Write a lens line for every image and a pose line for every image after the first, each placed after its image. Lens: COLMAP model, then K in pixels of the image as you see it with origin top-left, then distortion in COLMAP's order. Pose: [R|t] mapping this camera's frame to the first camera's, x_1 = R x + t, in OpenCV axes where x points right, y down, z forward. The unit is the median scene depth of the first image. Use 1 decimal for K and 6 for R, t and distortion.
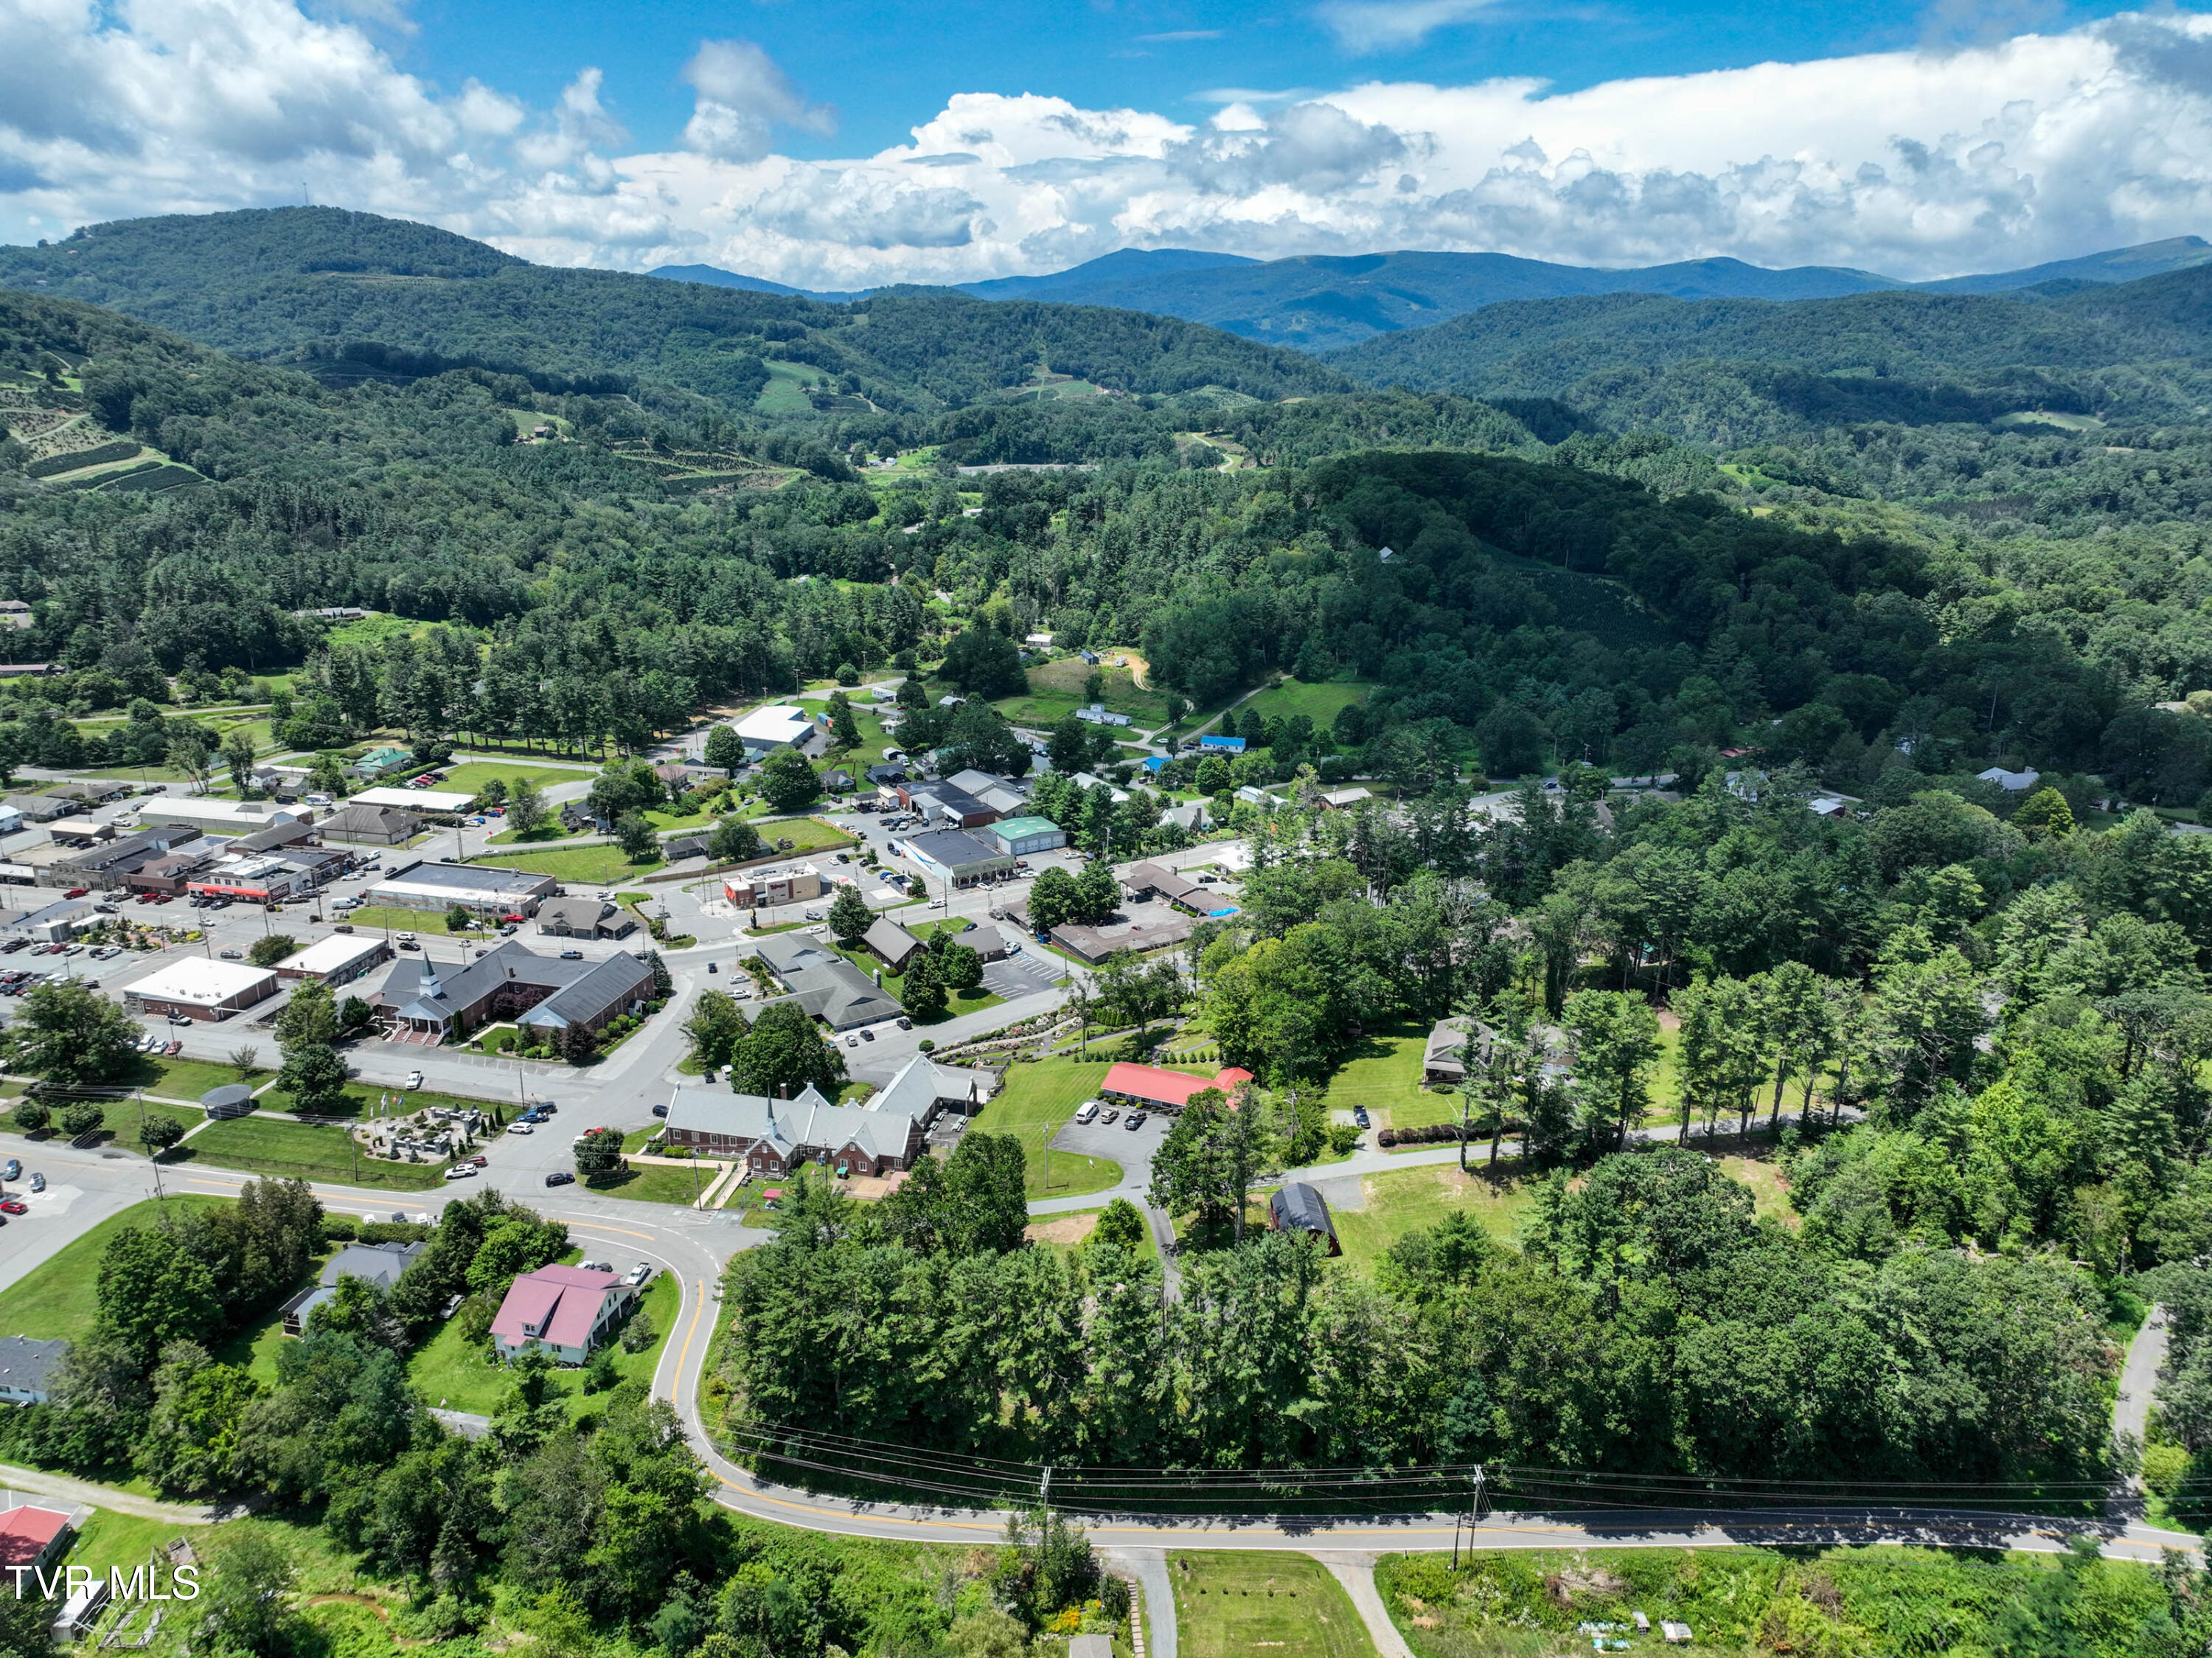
lens RADIAL K [[1549.7, 0, 1114.2], [0, 1549.7, 839.4], [0, 0, 1]] dist [-0.001993, 0.019300]
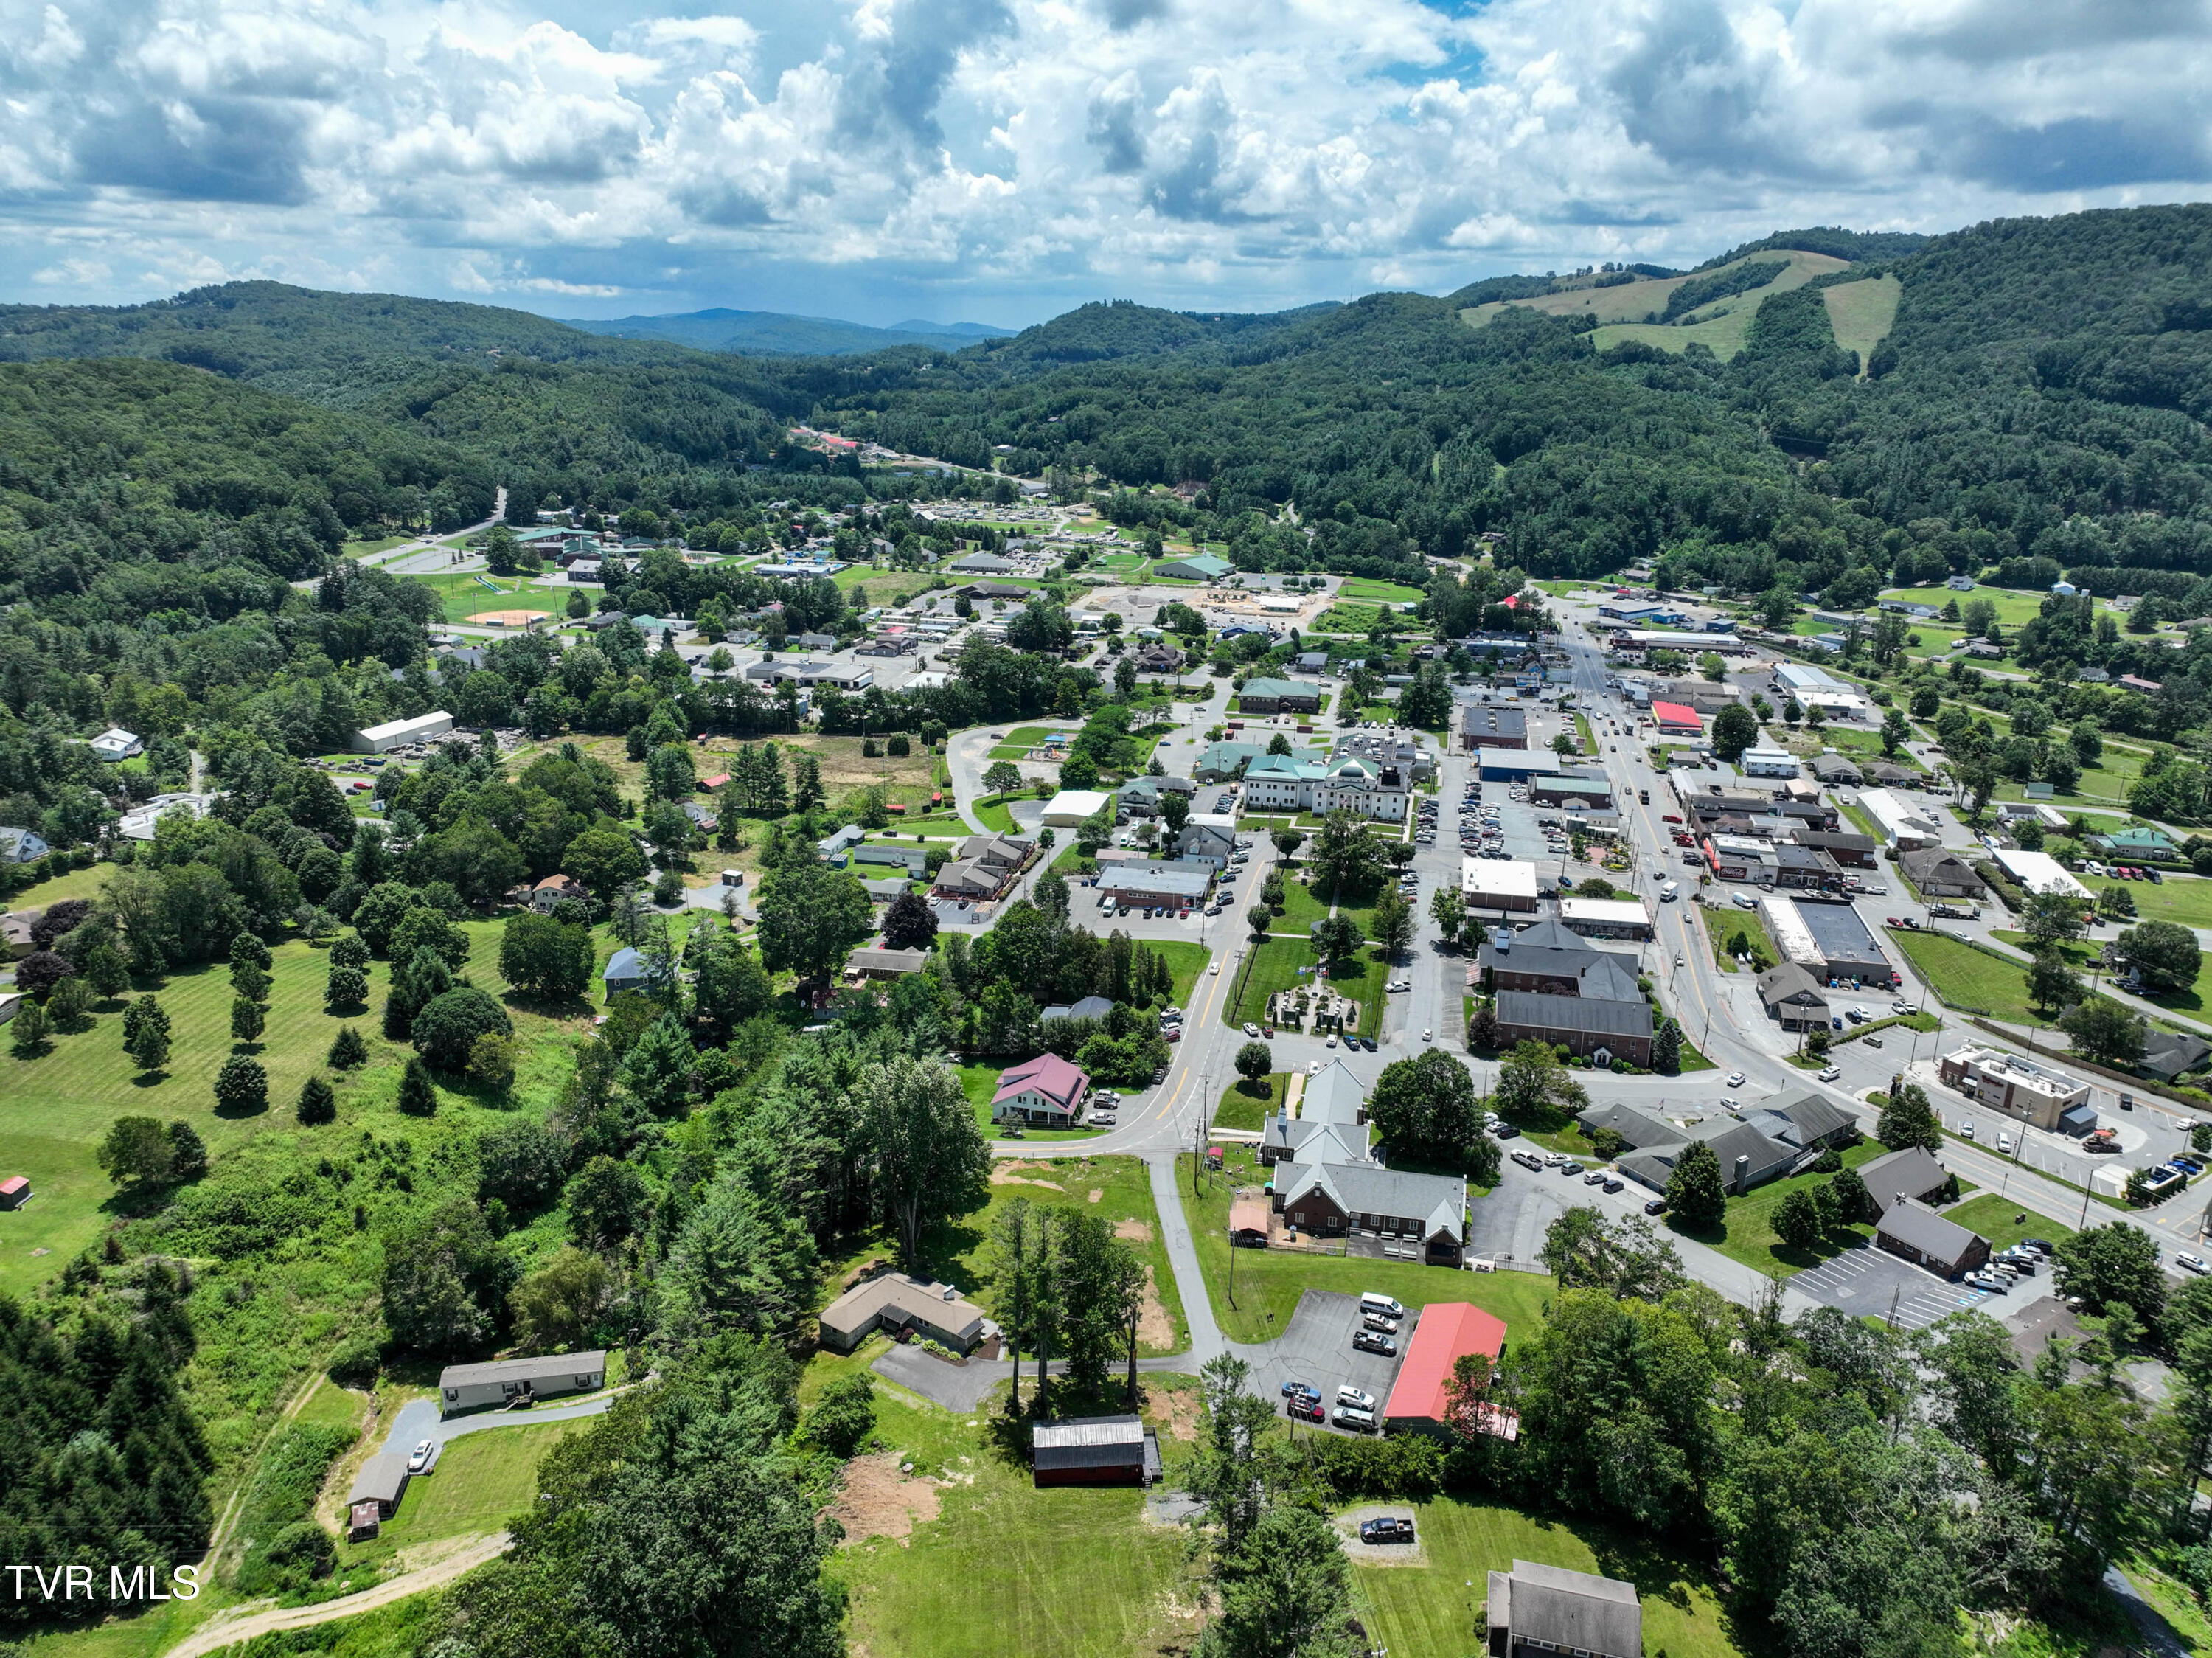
lens RADIAL K [[1549.7, 0, 1113.5], [0, 1549.7, 831.2], [0, 0, 1]] dist [-0.001993, 0.019300]
pose [[0.024682, 0.303115, -0.952634, 0.411947], [-0.324988, 0.903598, 0.279093, -0.137777], [0.945396, 0.302706, 0.120811, 0.432124]]
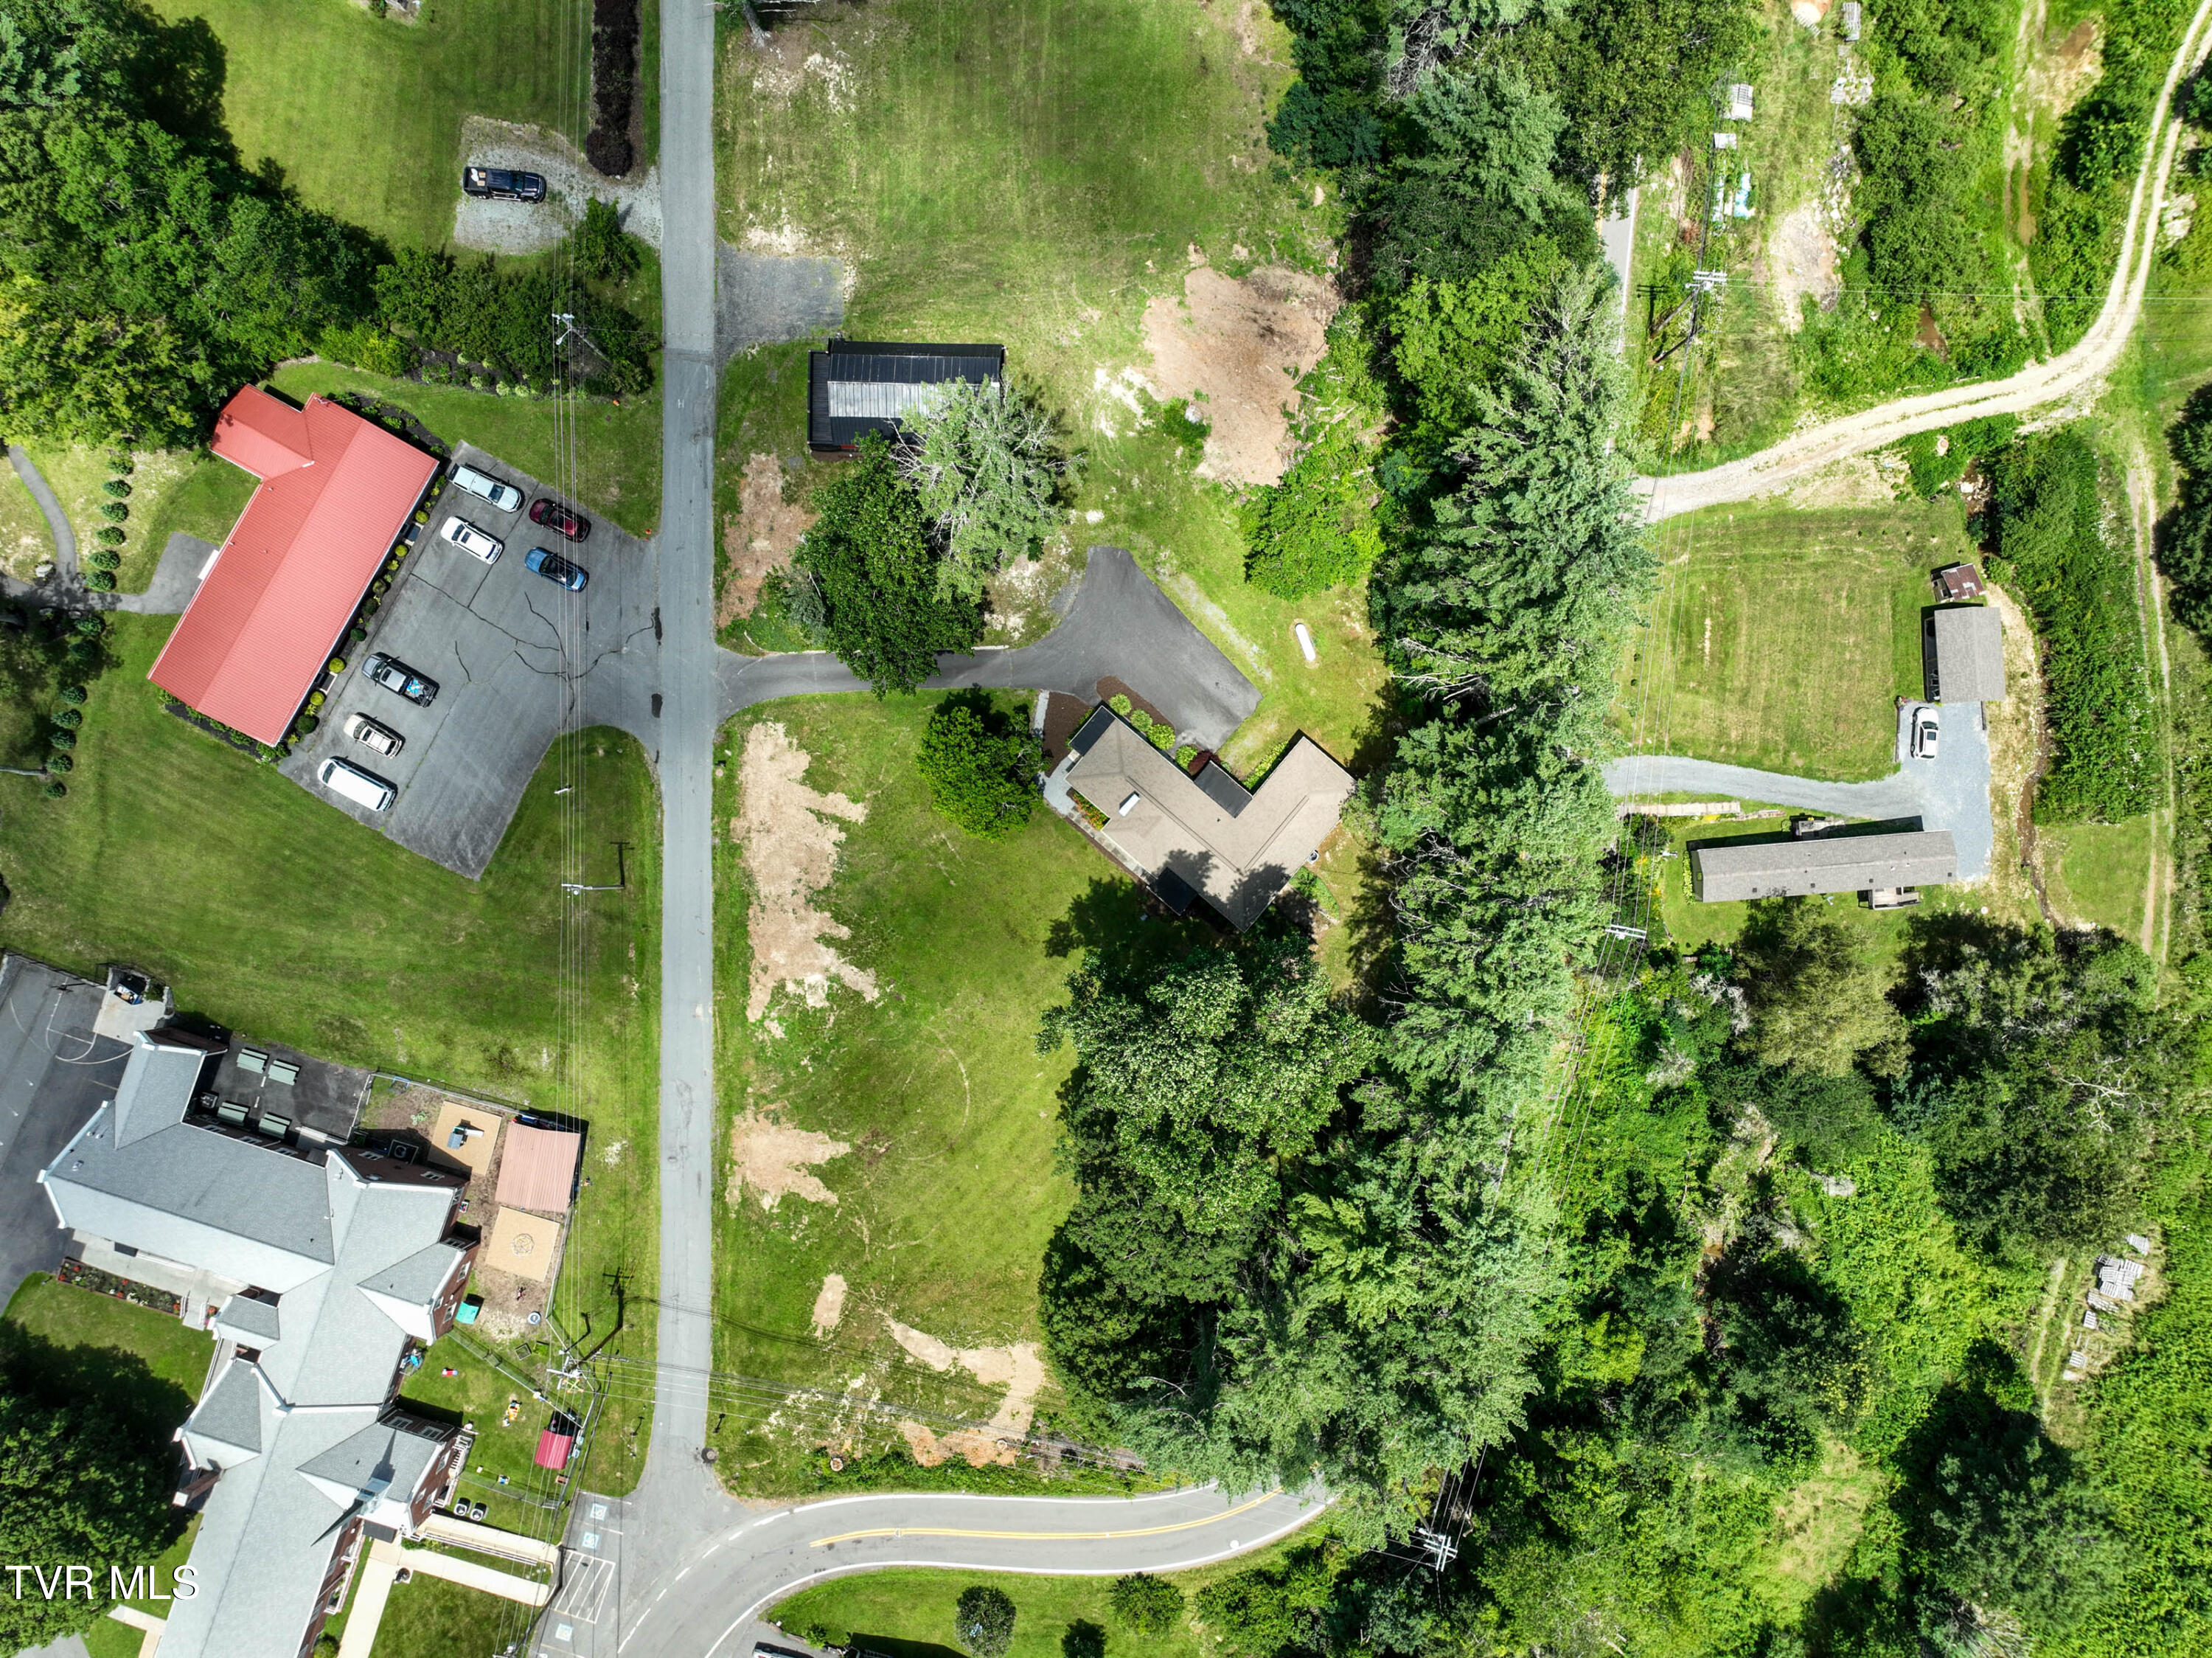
lens RADIAL K [[1549.7, 0, 1092.8], [0, 1549.7, 810.1], [0, 0, 1]] dist [-0.001993, 0.019300]
pose [[0.083566, -0.995943, 0.033381, -0.013391], [0.301734, 0.057215, 0.951674, -0.112884], [-0.949723, -0.069455, 0.305291, 0.410275]]
